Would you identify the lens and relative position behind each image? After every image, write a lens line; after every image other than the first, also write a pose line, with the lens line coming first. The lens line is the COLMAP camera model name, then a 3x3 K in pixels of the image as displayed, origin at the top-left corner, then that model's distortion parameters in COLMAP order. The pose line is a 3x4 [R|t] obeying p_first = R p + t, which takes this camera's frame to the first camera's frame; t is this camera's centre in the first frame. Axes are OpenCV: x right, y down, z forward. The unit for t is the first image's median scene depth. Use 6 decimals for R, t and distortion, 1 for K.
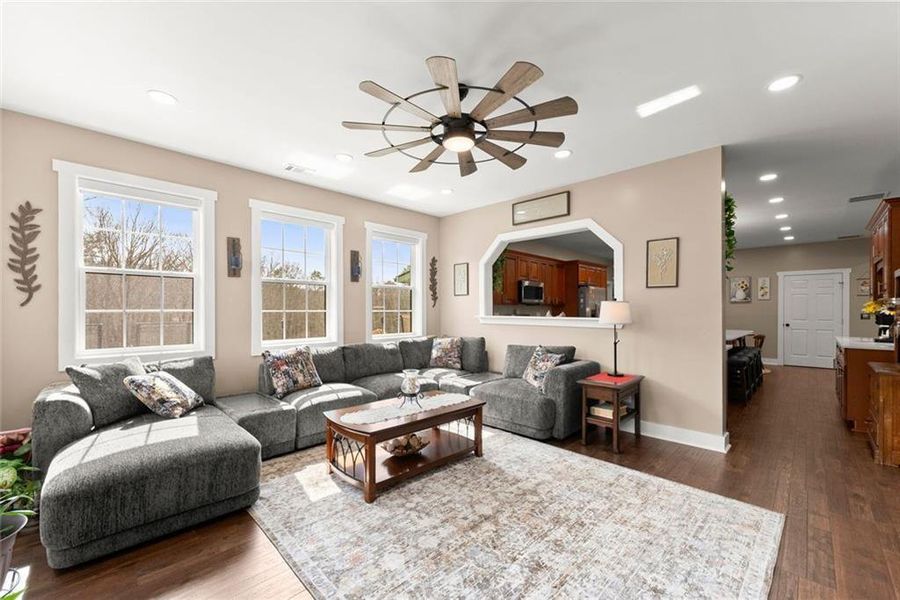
lens RADIAL K [[371.3, 0, 449.4], [0, 371.3, 306.6], [0, 0, 1]] dist [0.005851, 0.000072]
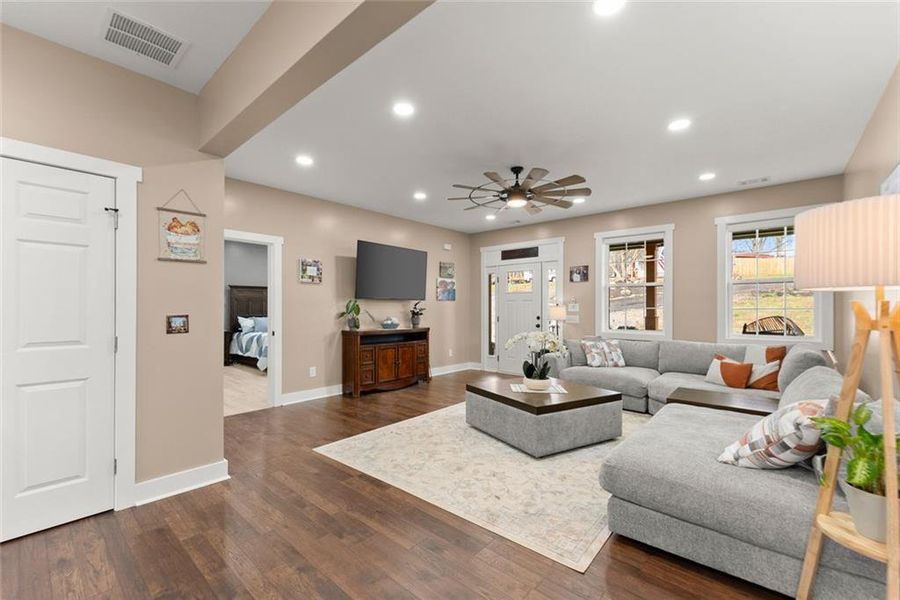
lens RADIAL K [[371.3, 0, 447.7], [0, 371.3, 309.4], [0, 0, 1]] dist [0.005851, 0.000072]
pose [[-0.054268, -0.006075, 0.998508, 1.616171], [-0.013264, 0.999898, 0.005363, 0.017057], [-0.998438, -0.012953, -0.054343, 1.636697]]
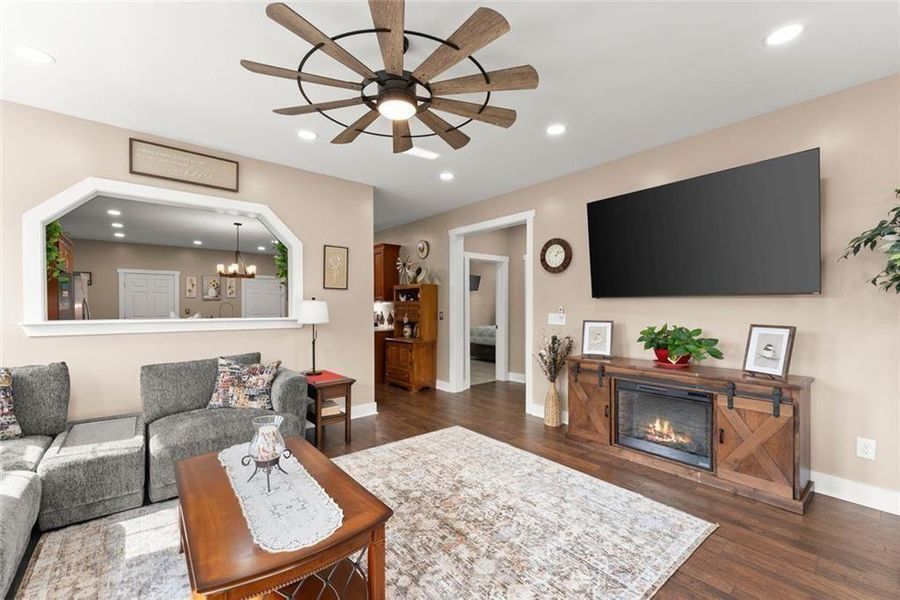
lens RADIAL K [[371.3, 0, 451.1], [0, 371.3, 305.9], [0, 0, 1]] dist [0.005851, 0.000072]
pose [[0.087125, 0.000554, 0.996197, -0.545689], [-0.012740, 0.999919, 0.000558, -0.005840], [-0.996116, -0.012740, 0.087125, 0.562108]]
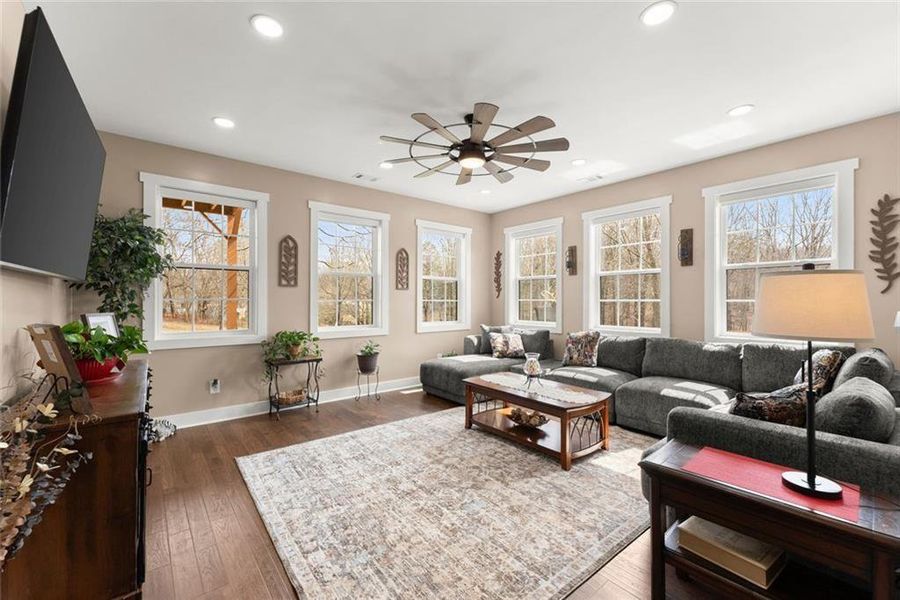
lens RADIAL K [[371.3, 0, 449.8], [0, 371.3, 294.8], [0, 0, 1]] dist [0.005851, 0.000072]
pose [[-0.110125, -0.015346, -0.993799, 0.856768], [0.010365, 0.999809, -0.016587, 0.009699], [0.993864, -0.012128, -0.109945, 0.734991]]
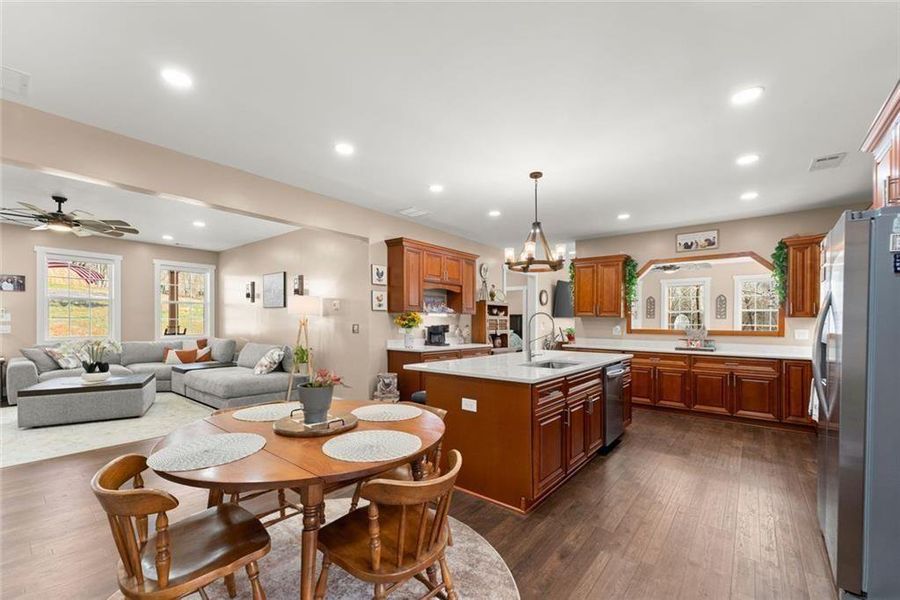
lens RADIAL K [[371.3, 0, 445.7], [0, 371.3, 322.9], [0, 0, 1]] dist [0.005851, 0.000072]
pose [[-0.996623, -0.009807, -0.081525, 1.492891], [-0.009379, 0.999940, -0.005636, 0.025509], [0.081576, -0.004853, -0.996655, 2.747779]]
